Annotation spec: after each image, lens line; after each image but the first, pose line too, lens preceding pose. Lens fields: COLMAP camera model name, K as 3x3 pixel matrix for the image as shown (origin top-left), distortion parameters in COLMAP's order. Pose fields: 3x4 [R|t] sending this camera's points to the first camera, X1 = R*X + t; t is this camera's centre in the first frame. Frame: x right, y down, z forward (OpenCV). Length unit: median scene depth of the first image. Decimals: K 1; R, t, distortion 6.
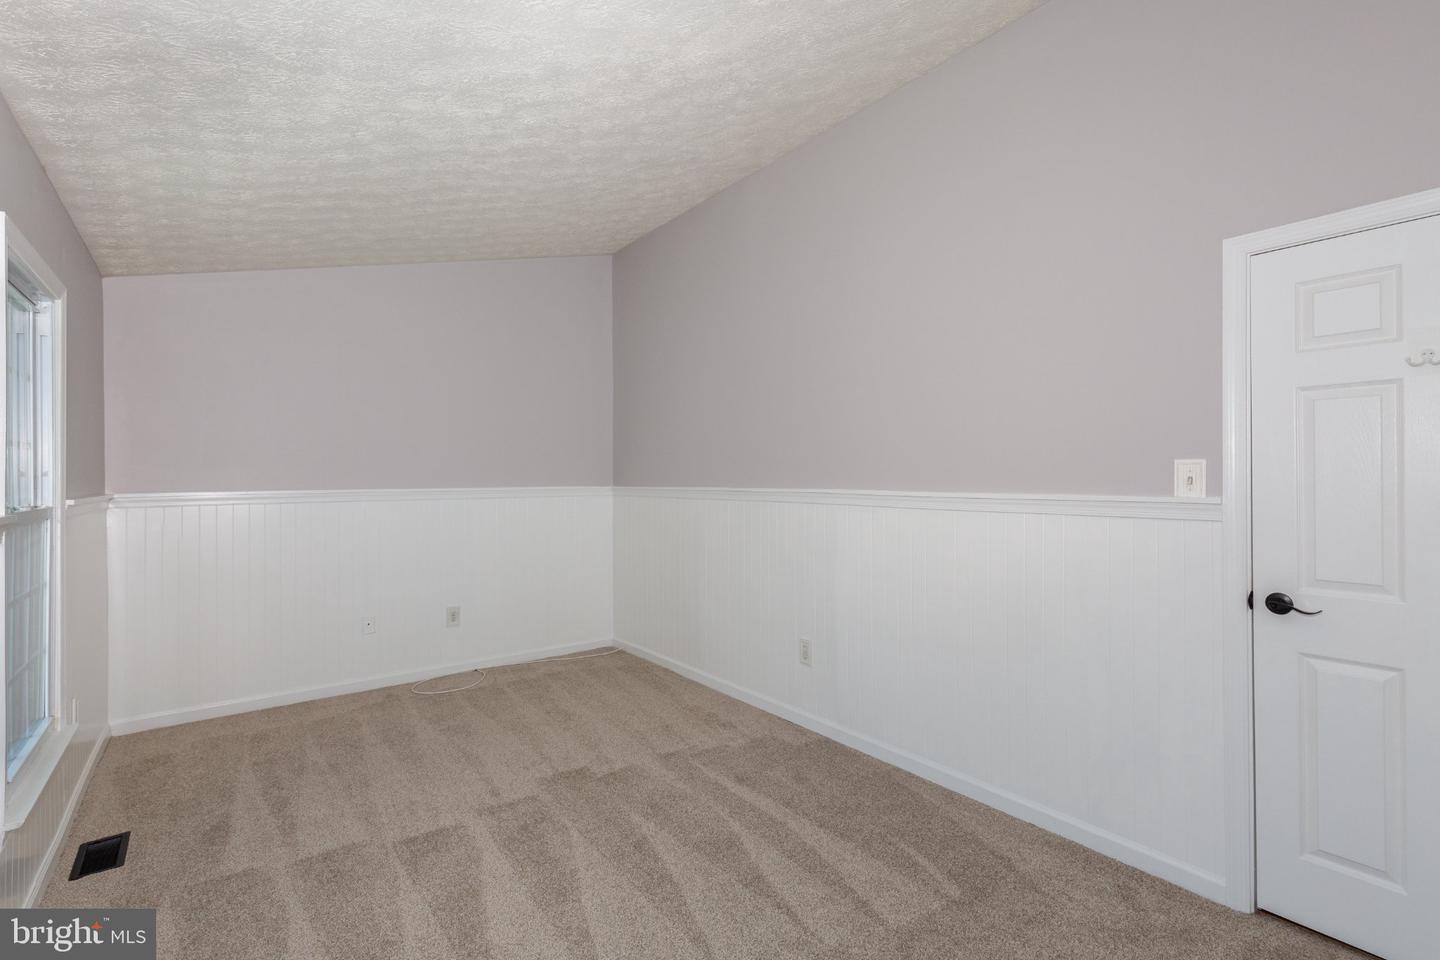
lens RADIAL K [[660.8, 0, 721.0], [0, 660.8, 475.5], [0, 0, 1]] dist [0.010526, -0.000623]
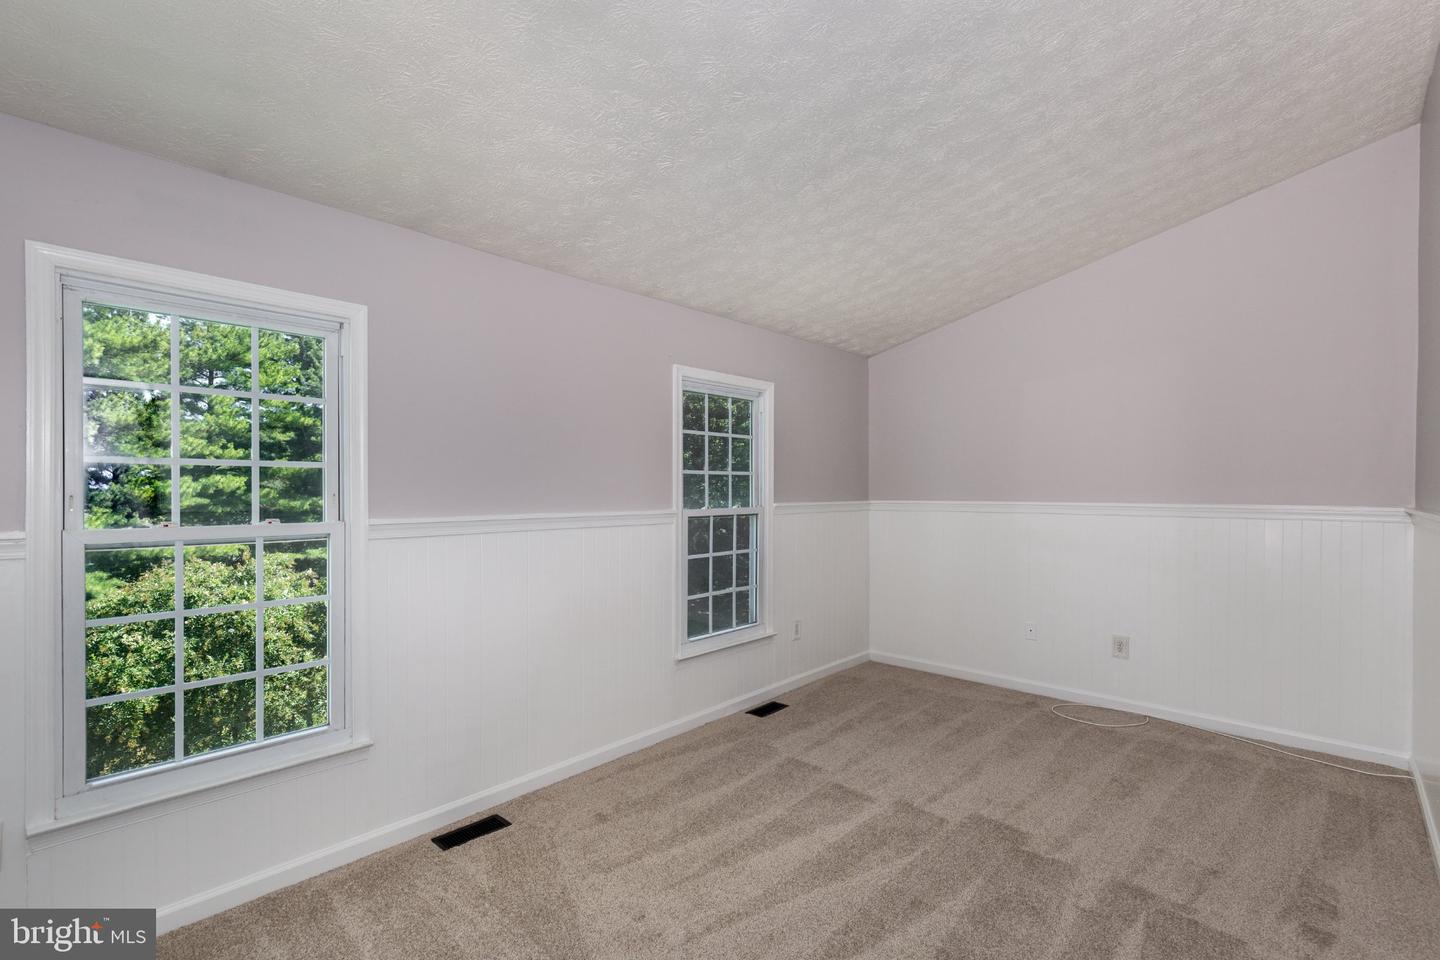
lens RADIAL K [[660.8, 0, 721.4], [0, 660.8, 488.2], [0, 0, 1]] dist [0.010526, -0.000623]
pose [[0.169900, 0.007951, -0.985429, 0.488237], [-0.000128, 0.999968, 0.008046, -0.010597], [0.985461, -0.001240, 0.169896, 0.399514]]
